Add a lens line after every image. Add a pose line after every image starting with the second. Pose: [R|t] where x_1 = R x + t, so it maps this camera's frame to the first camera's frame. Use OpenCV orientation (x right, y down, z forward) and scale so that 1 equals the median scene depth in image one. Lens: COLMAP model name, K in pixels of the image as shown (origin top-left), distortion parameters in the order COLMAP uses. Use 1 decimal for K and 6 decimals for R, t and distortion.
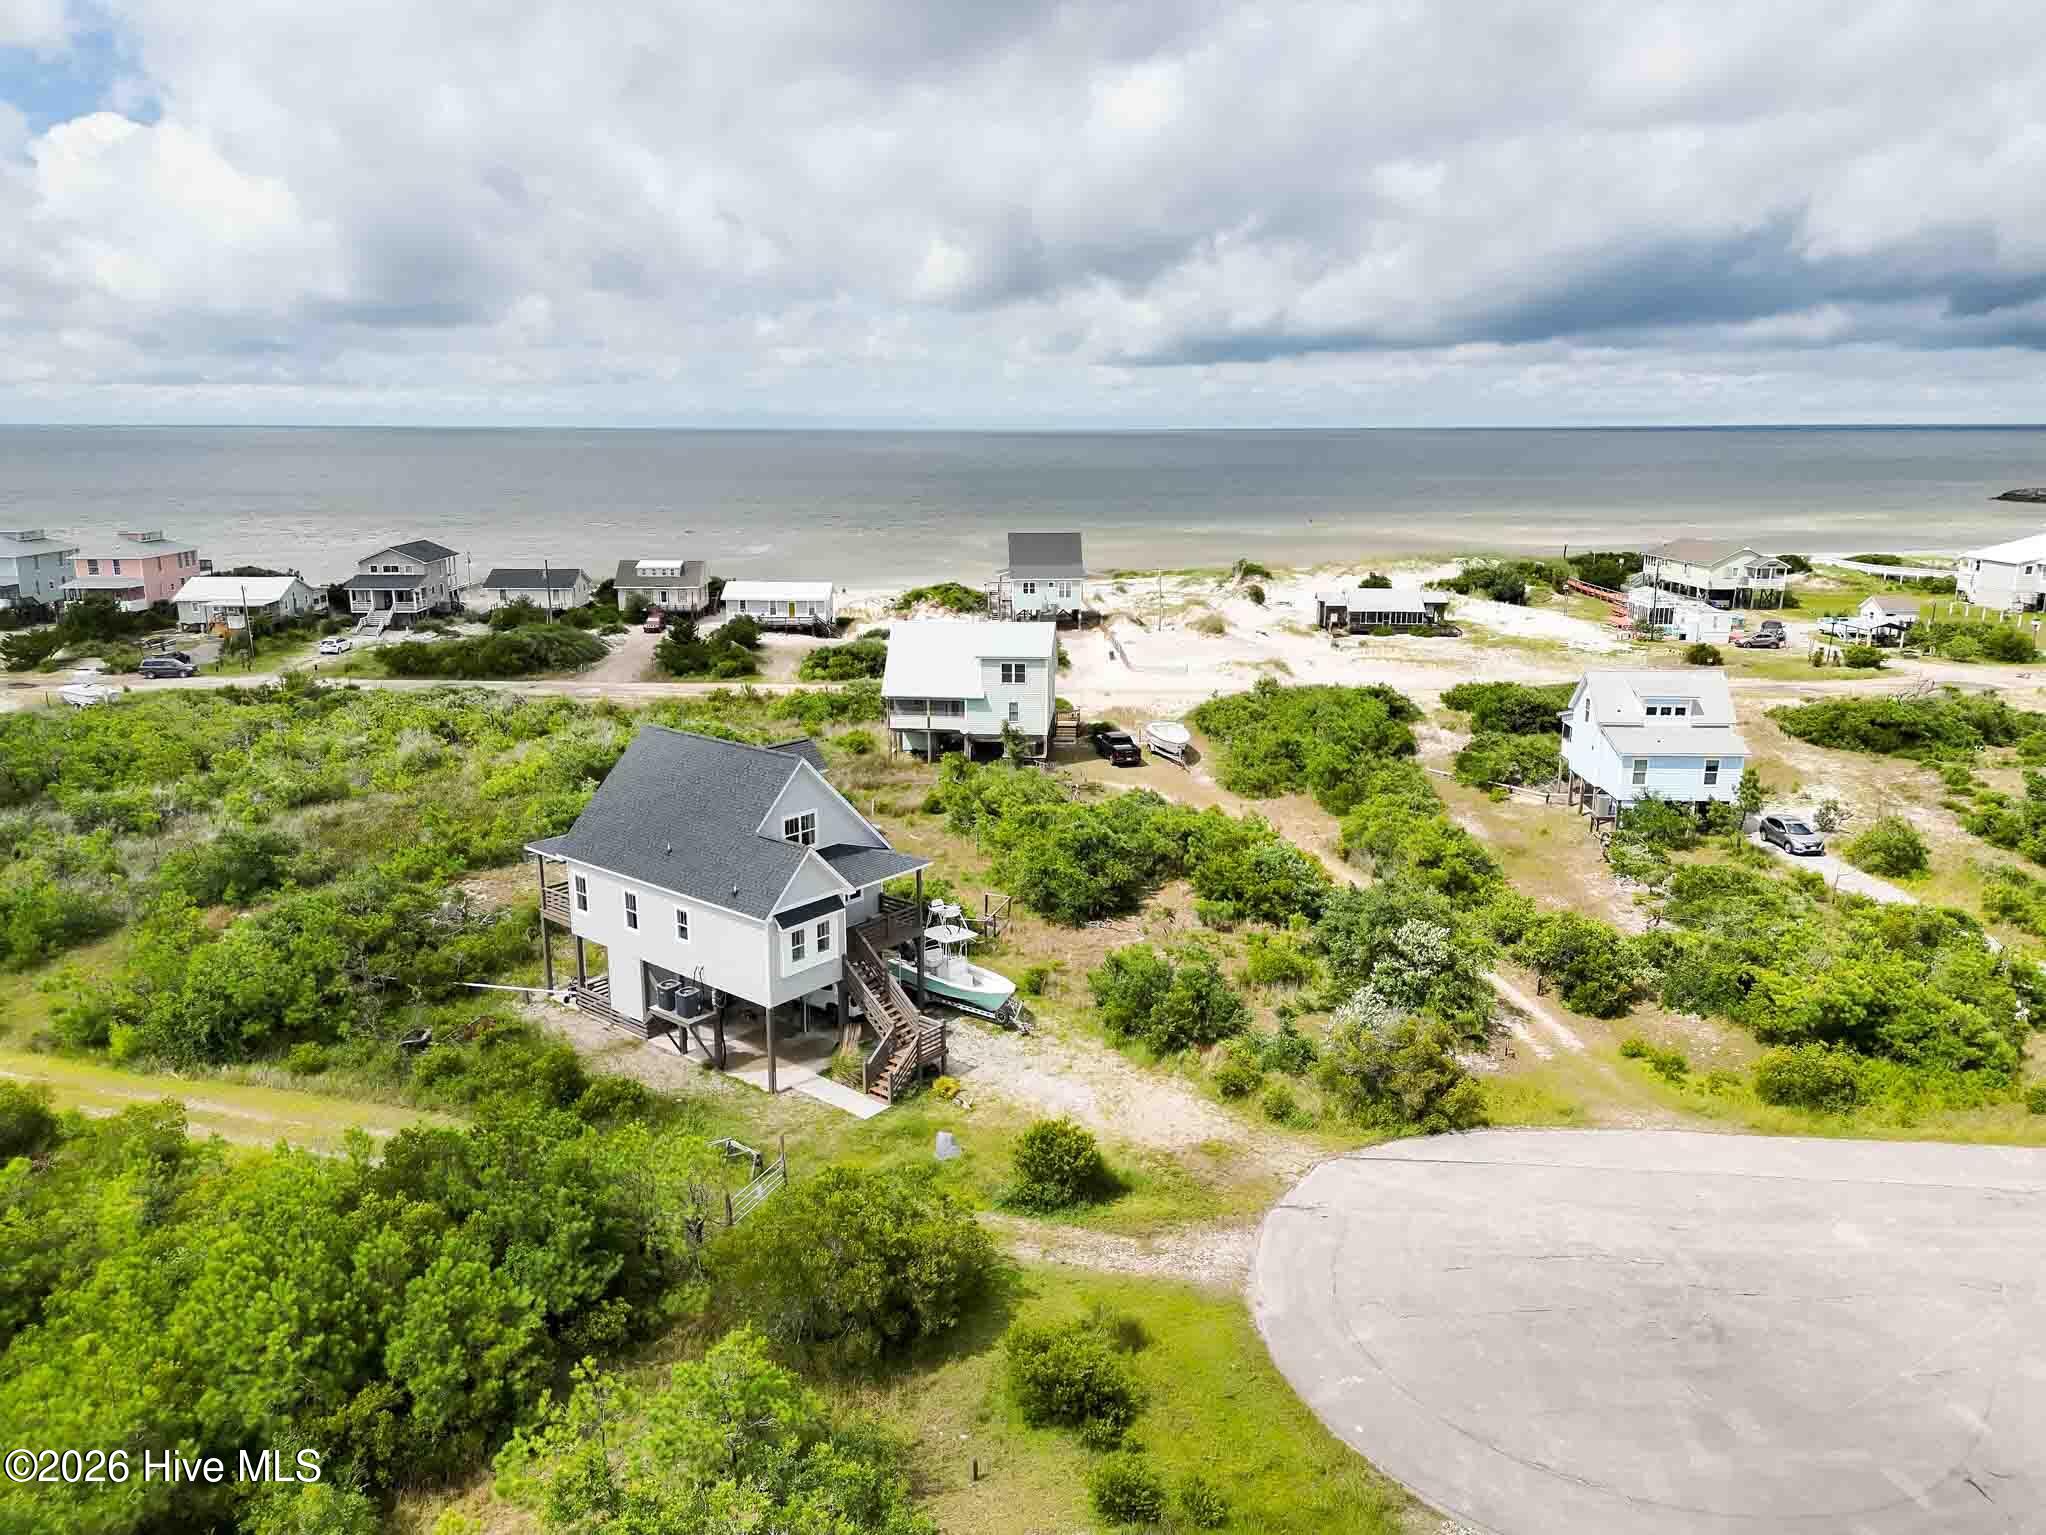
lens RADIAL K [[1437.6, 0, 1065.4], [0, 1437.6, 770.3], [0, 0, 1]] dist [0.059151, -0.078090]
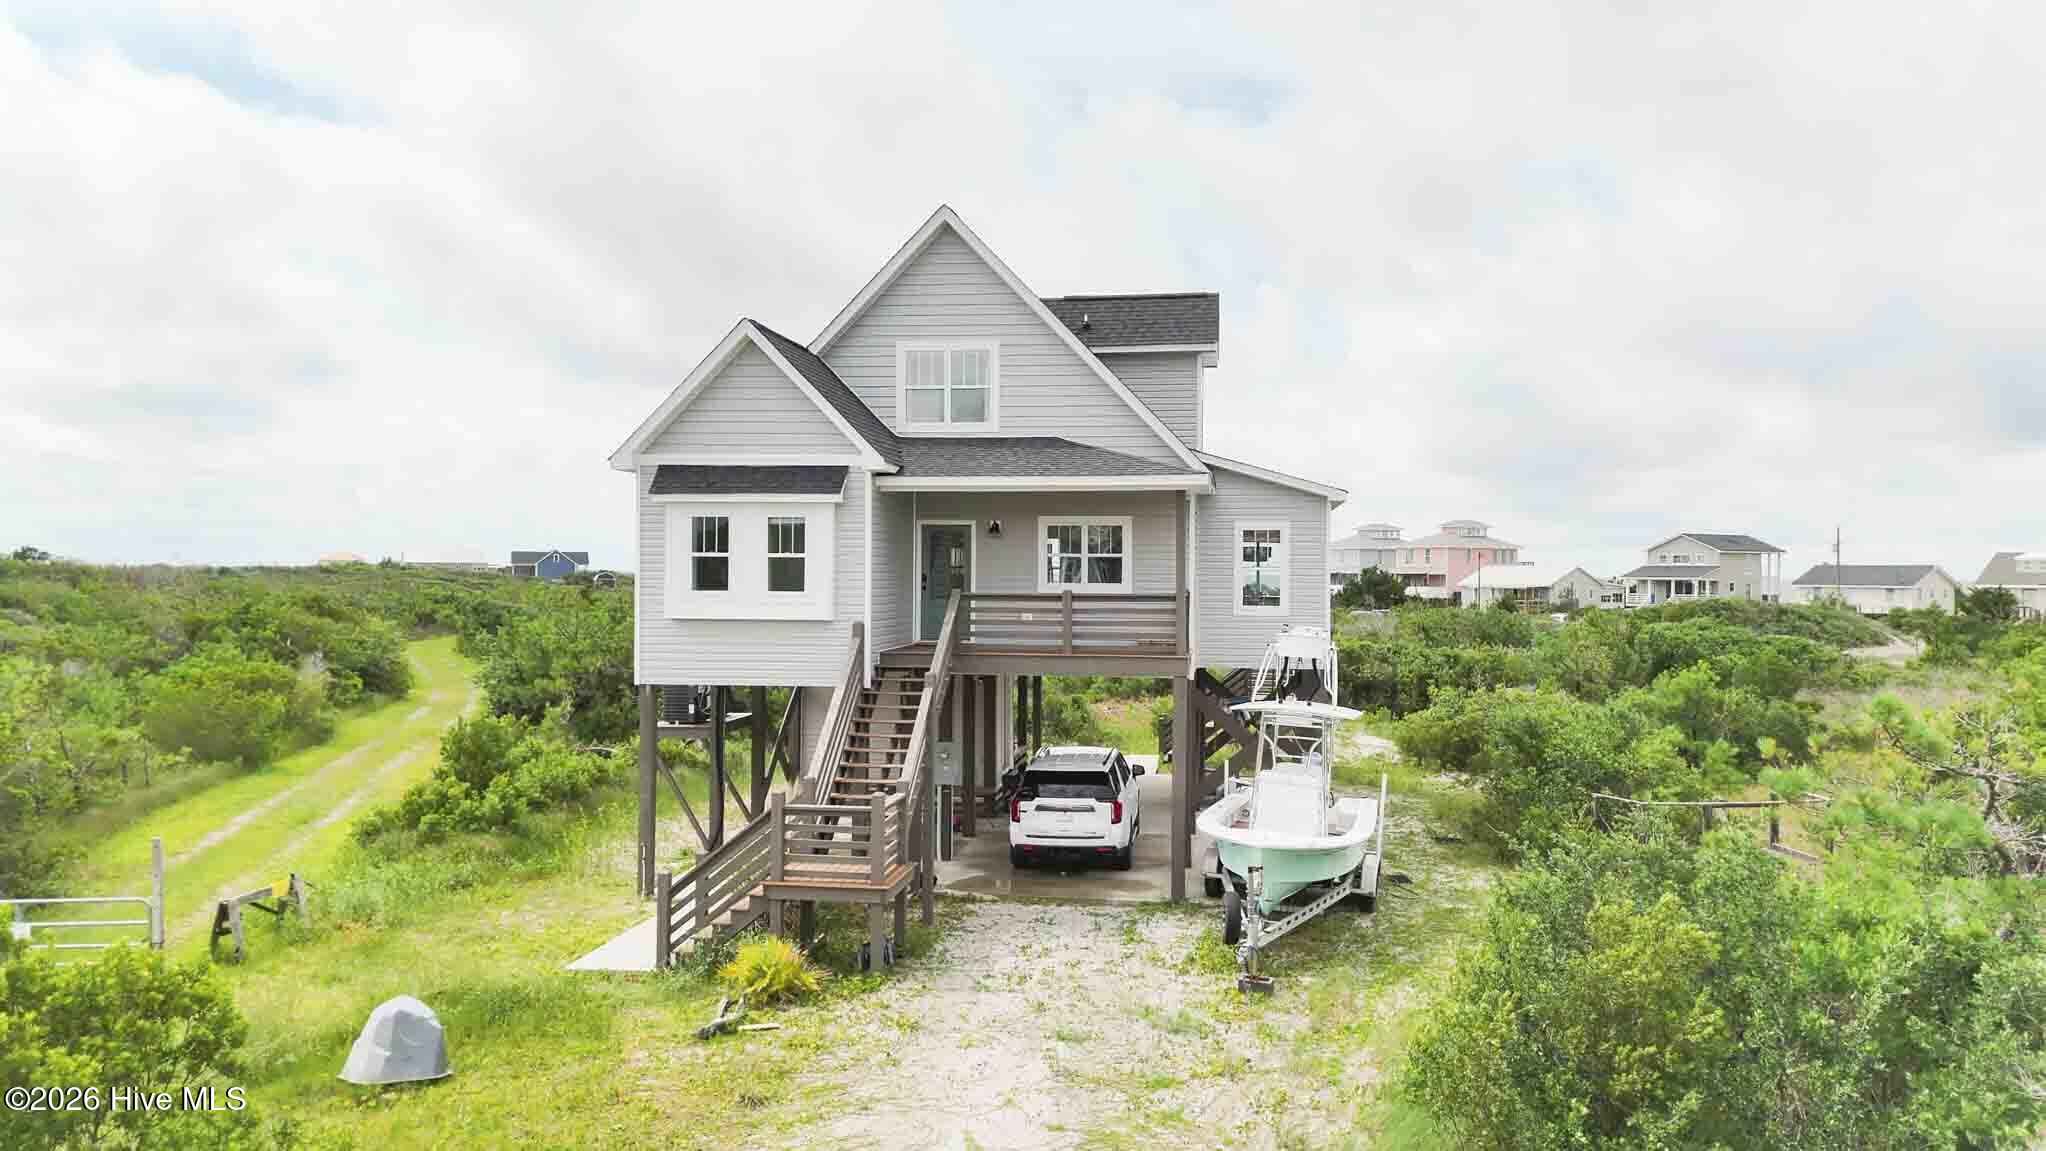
lens RADIAL K [[1470.1, 0, 985.8], [0, 1470.1, 570.6], [0, 0, 1]] dist [0.008256, 0.001998]
pose [[0.505269, 0.003130, -0.862956, 0.115012], [-0.201419, 0.972801, -0.114404, 0.081282], [0.839127, 0.231621, 0.492157, 0.437748]]
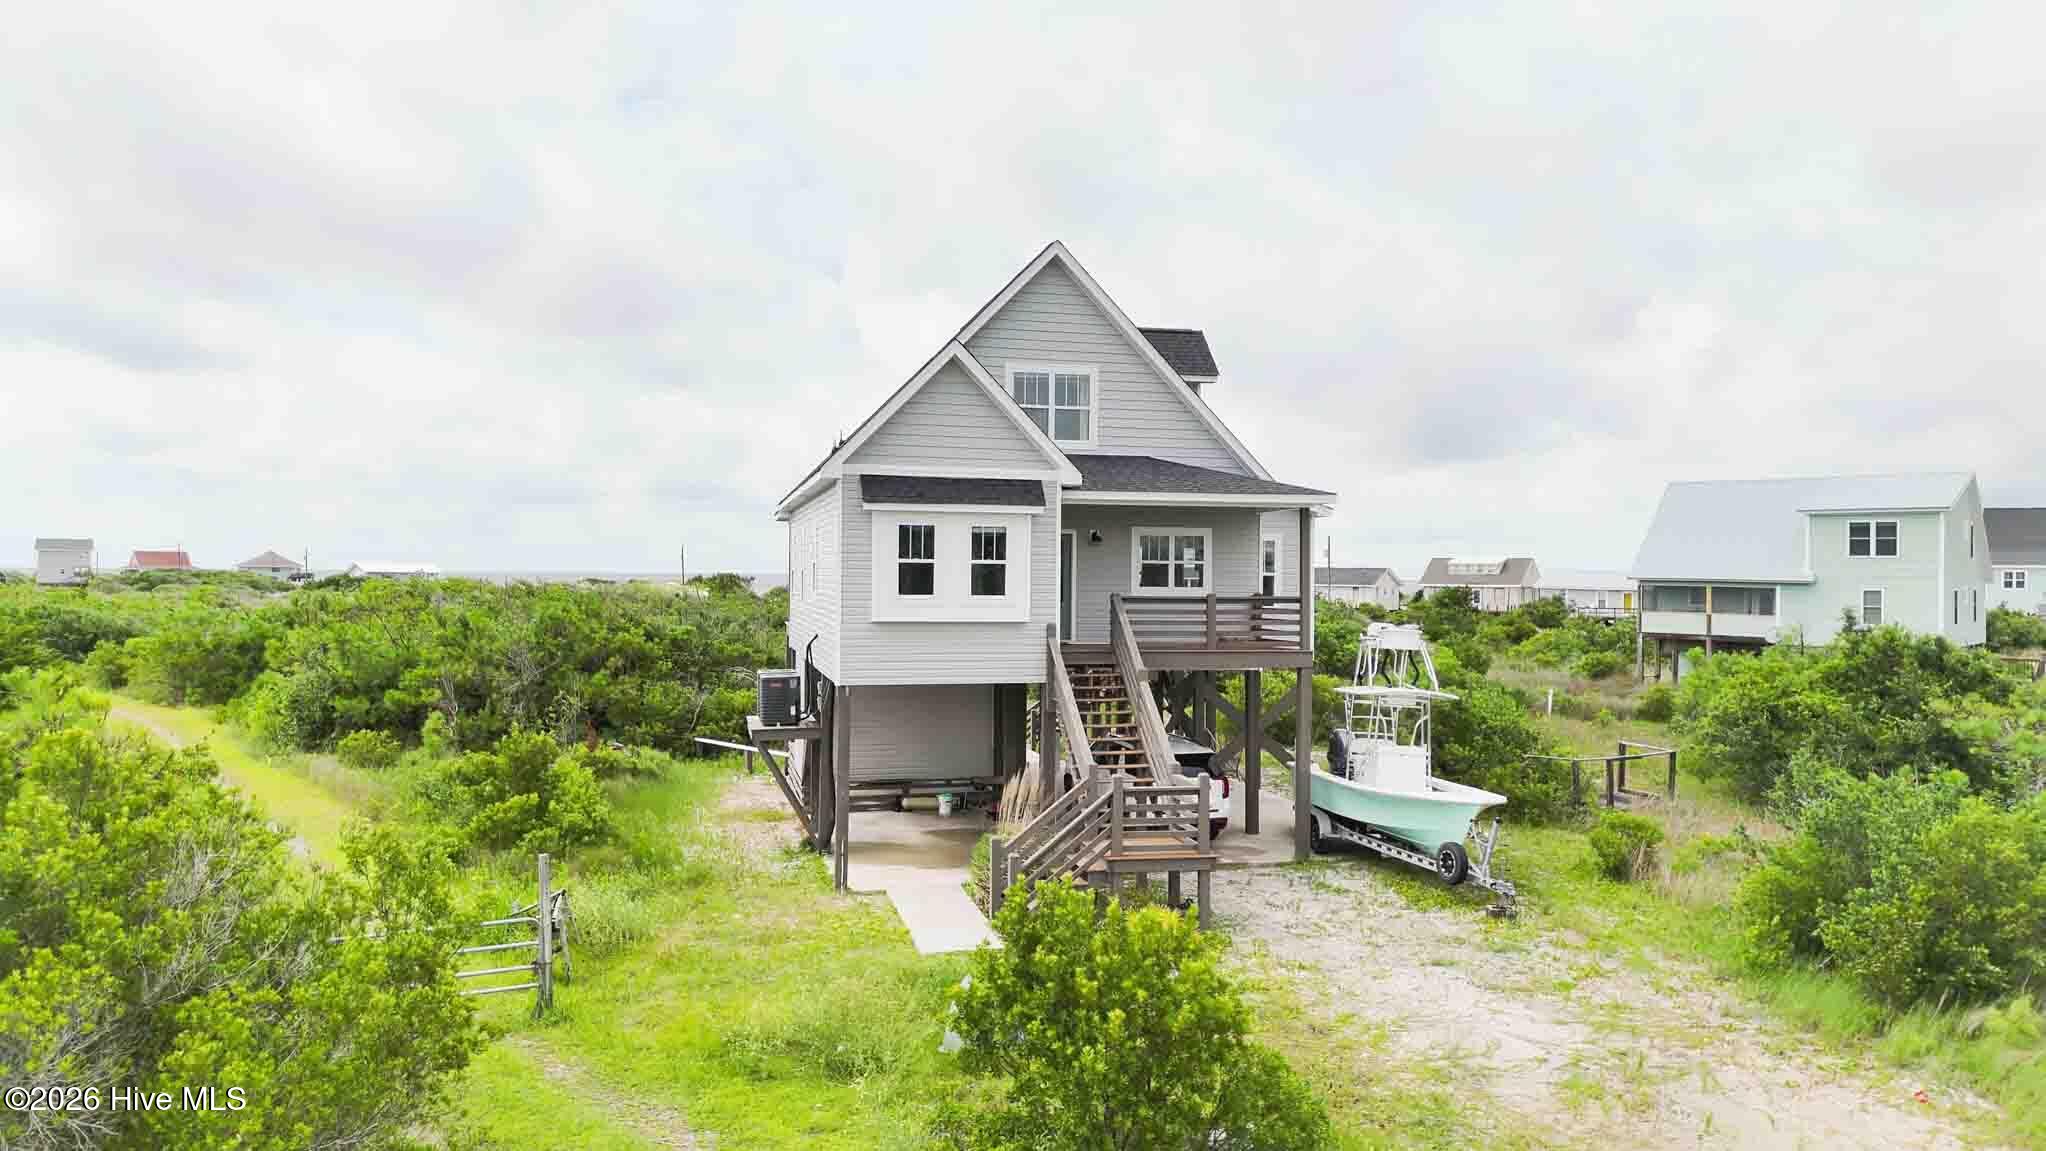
lens RADIAL K [[1470.1, 0, 985.8], [0, 1470.1, 570.6], [0, 0, 1]] dist [0.008256, 0.001998]
pose [[0.776946, 0.007023, -0.629528, 0.059270], [-0.152482, 0.972265, -0.177343, 0.102995], [0.610823, 0.233777, 0.756468, 0.342792]]
